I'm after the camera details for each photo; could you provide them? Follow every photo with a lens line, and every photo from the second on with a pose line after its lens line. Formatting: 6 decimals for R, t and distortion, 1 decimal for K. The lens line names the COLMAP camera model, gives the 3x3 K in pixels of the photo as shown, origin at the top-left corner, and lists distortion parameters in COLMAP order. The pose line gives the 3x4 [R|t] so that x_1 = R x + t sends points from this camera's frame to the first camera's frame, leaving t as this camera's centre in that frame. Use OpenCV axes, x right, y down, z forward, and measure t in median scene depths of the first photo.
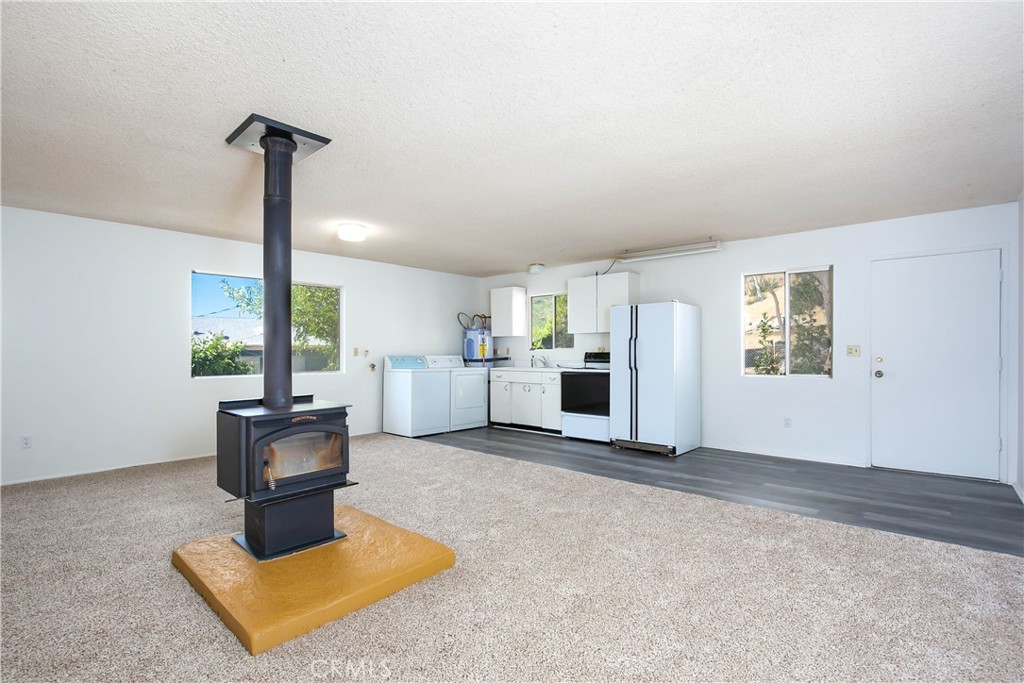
lens RADIAL K [[474.2, 0, 511.2], [0, 474.2, 349.4], [0, 0, 1]] dist [-0.020197, -0.000090]
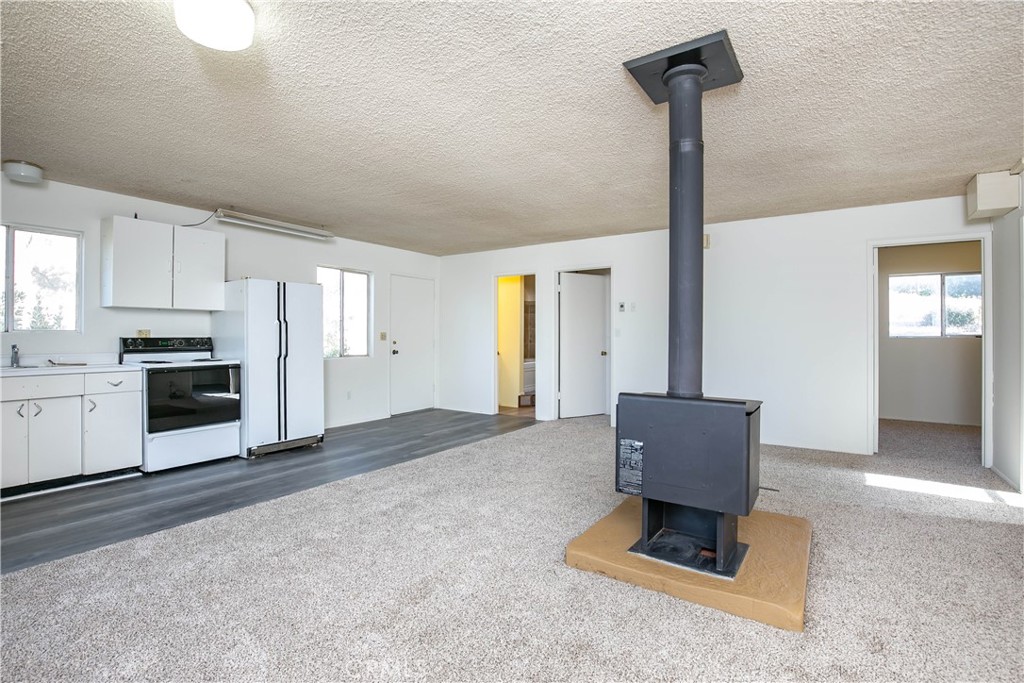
lens RADIAL K [[474.2, 0, 511.5], [0, 474.2, 336.8], [0, 0, 1]] dist [-0.020197, -0.000090]
pose [[-0.112813, 0.001820, 0.993615, -0.595374], [-0.003819, 0.999990, -0.002265, 0.005169], [-0.993609, -0.004050, -0.112805, 0.644569]]
